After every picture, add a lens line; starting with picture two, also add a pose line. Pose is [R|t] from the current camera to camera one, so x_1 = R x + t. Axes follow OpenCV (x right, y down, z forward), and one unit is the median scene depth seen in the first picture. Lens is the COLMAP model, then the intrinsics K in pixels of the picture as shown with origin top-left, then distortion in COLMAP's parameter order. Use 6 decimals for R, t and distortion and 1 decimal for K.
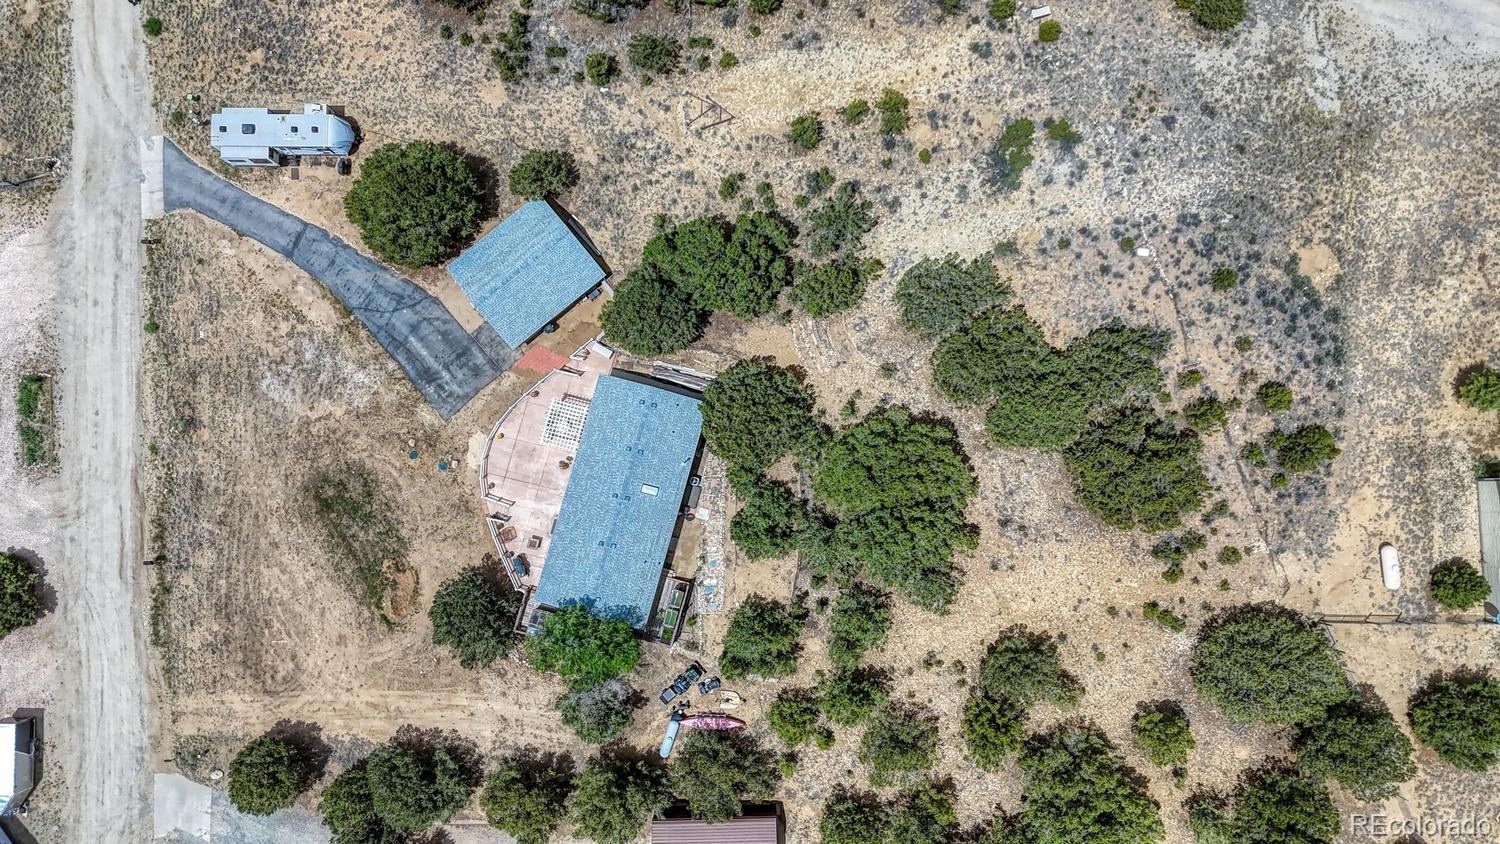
lens RADIAL K [[1118.3, 0, 750.0], [0, 1118.3, 422.0], [0, 0, 1]] dist [0.080514, -0.062878]
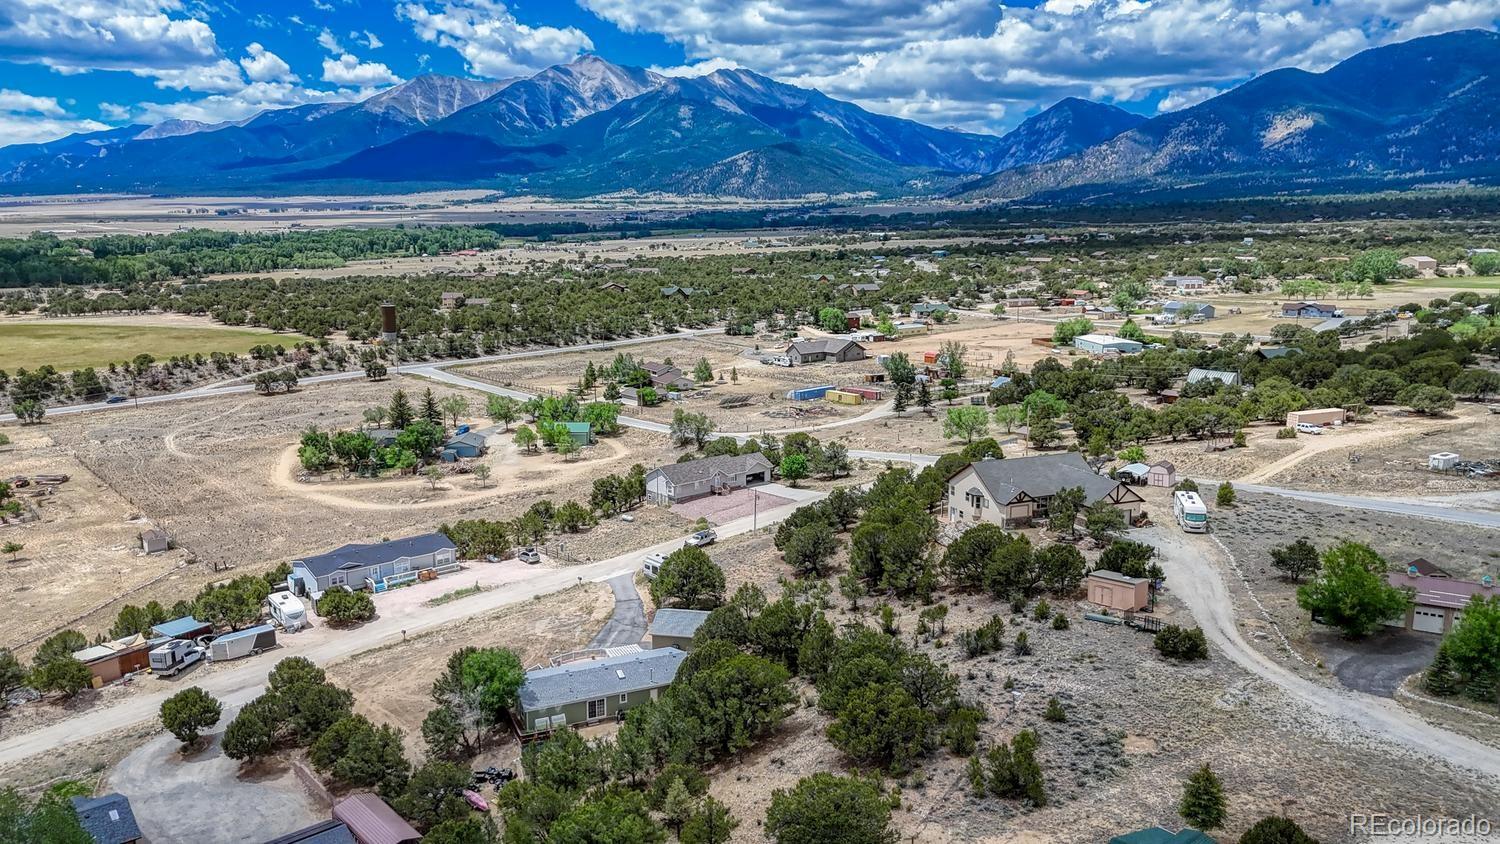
lens RADIAL K [[1118.3, 0, 750.0], [0, 1118.3, 422.0], [0, 0, 1]] dist [0.080514, -0.062878]
pose [[0.647863, 0.141005, -0.748593, 0.924684], [-0.759083, 0.201765, -0.618937, 0.670605], [0.063767, 0.969231, 0.237751, 0.372029]]
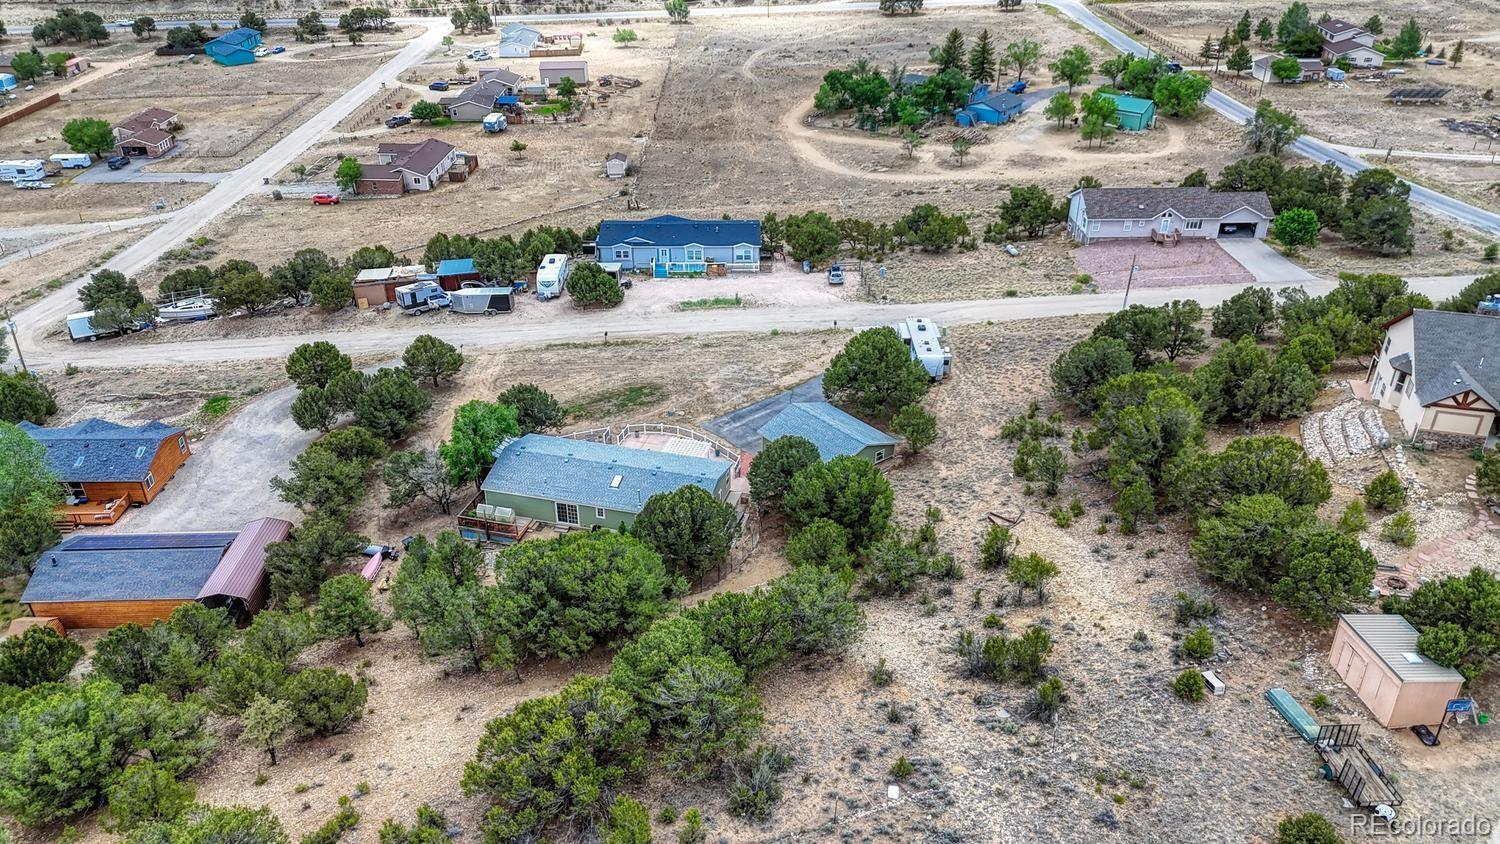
lens RADIAL K [[1118.3, 0, 750.0], [0, 1118.3, 422.0], [0, 0, 1]] dist [0.080514, -0.062878]
pose [[0.004199, 0.486058, -0.873916, 0.737775], [-0.996318, 0.076874, 0.037969, -0.098236], [0.085637, 0.870539, 0.484591, 0.438968]]
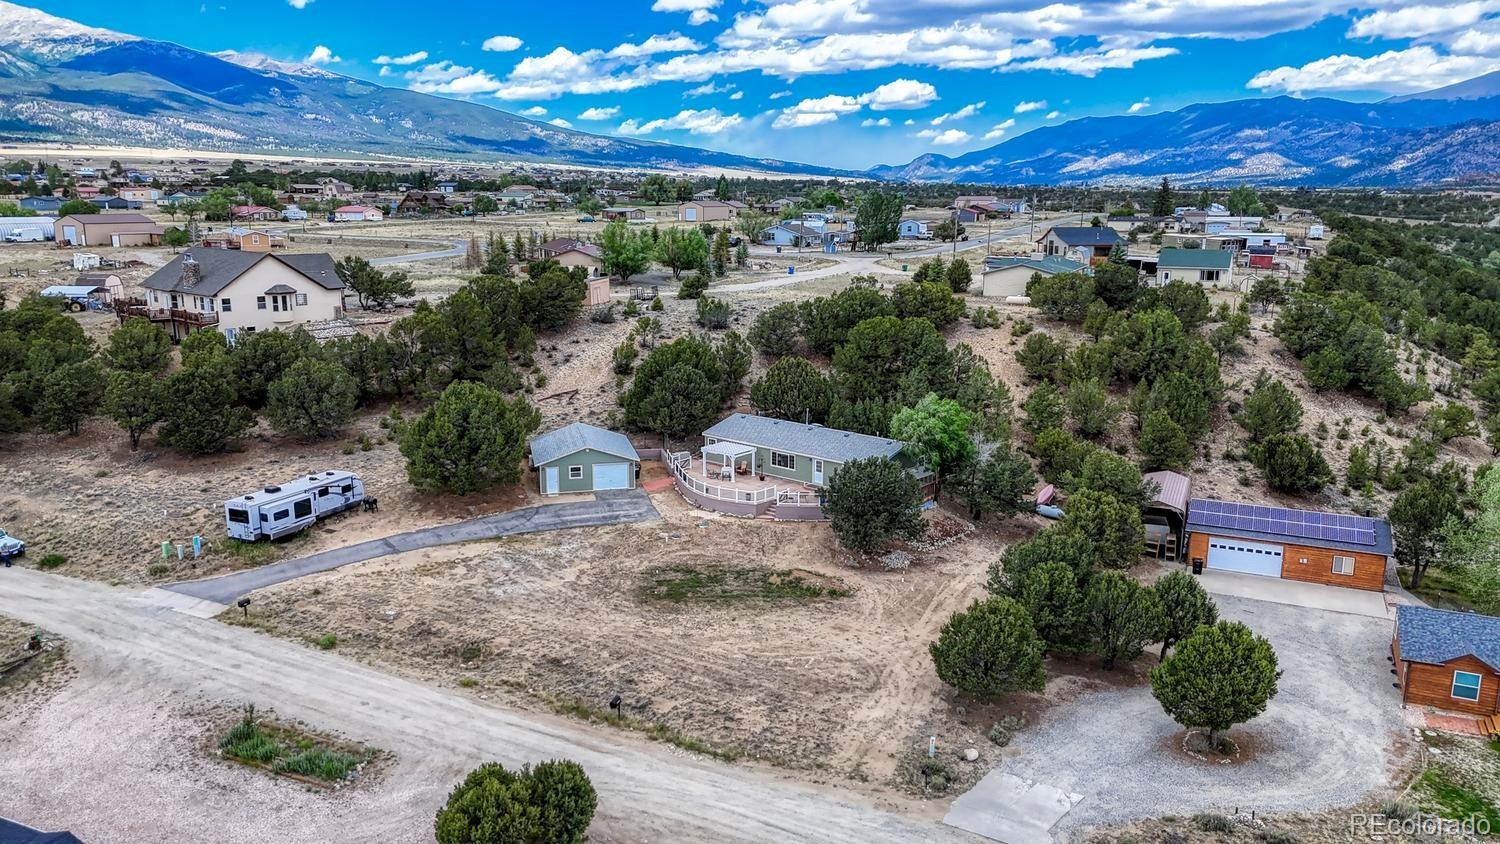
lens RADIAL K [[1118.3, 0, 750.0], [0, 1118.3, 422.0], [0, 0, 1]] dist [0.080514, -0.062878]
pose [[0.436095, -0.160192, 0.885528, -1.030770], [0.897552, 0.148469, -0.415159, 0.430229], [-0.064968, 0.975856, 0.208527, 0.716920]]
